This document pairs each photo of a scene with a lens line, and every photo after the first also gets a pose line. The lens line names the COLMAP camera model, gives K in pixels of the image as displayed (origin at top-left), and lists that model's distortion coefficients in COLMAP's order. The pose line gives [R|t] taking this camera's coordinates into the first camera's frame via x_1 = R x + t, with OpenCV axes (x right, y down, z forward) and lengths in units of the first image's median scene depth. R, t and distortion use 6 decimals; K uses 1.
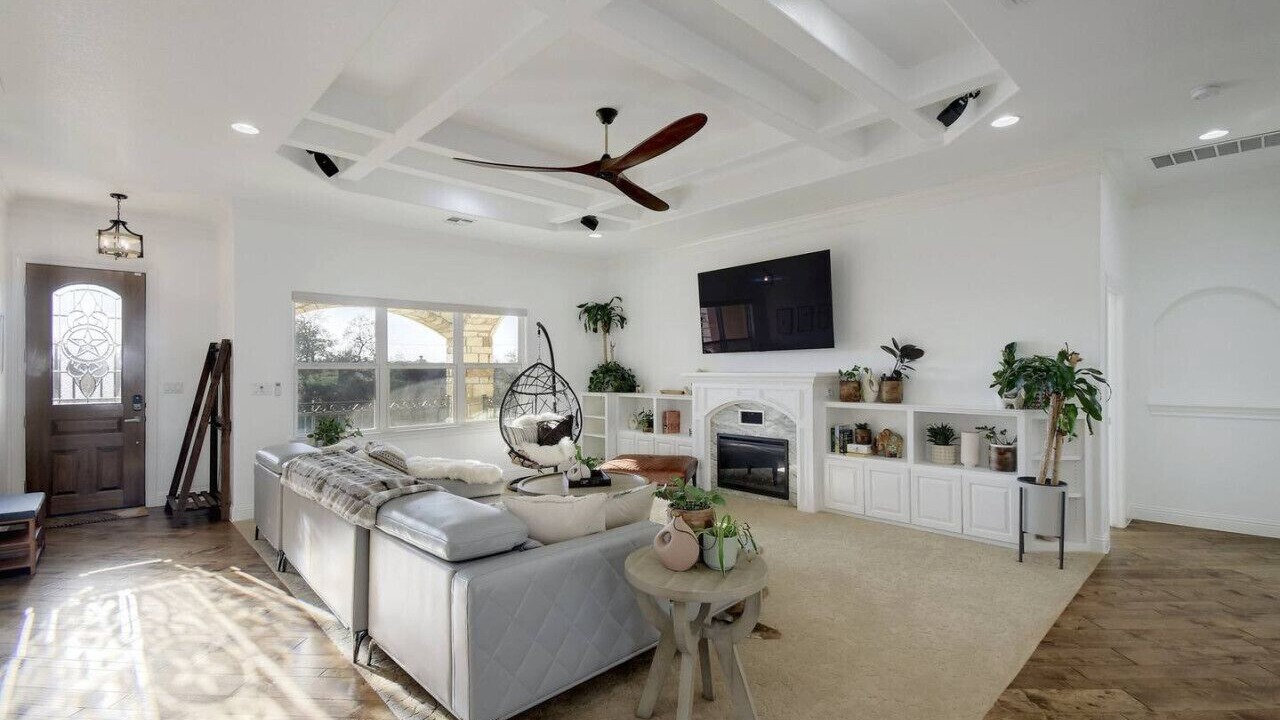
lens RADIAL K [[573.8, 0, 631.9], [0, 573.8, 368.5], [0, 0, 1]] dist [0.002592, 0.000241]
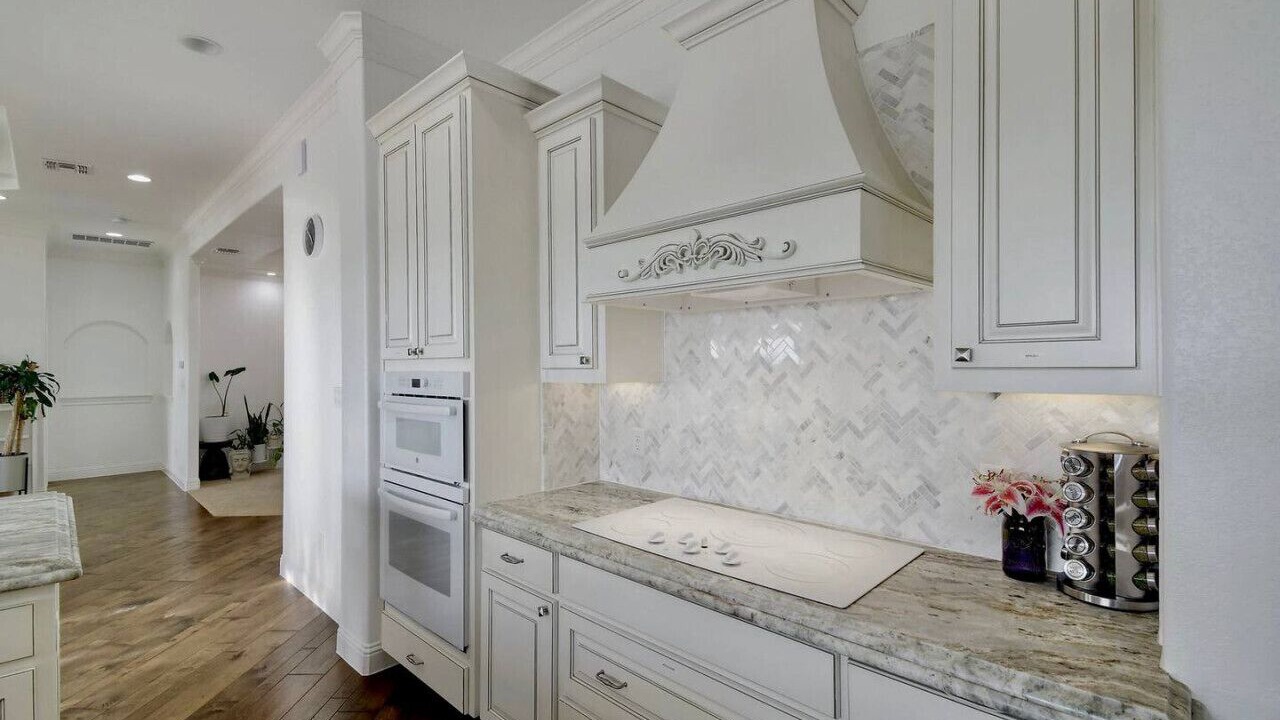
lens RADIAL K [[573.8, 0, 631.9], [0, 573.8, 368.5], [0, 0, 1]] dist [0.002592, 0.000241]
pose [[-0.029884, 0.001088, 0.999553, -0.565443], [0.009231, 0.999957, -0.000813, 0.003234], [-0.999511, 0.009203, -0.029892, -0.365040]]
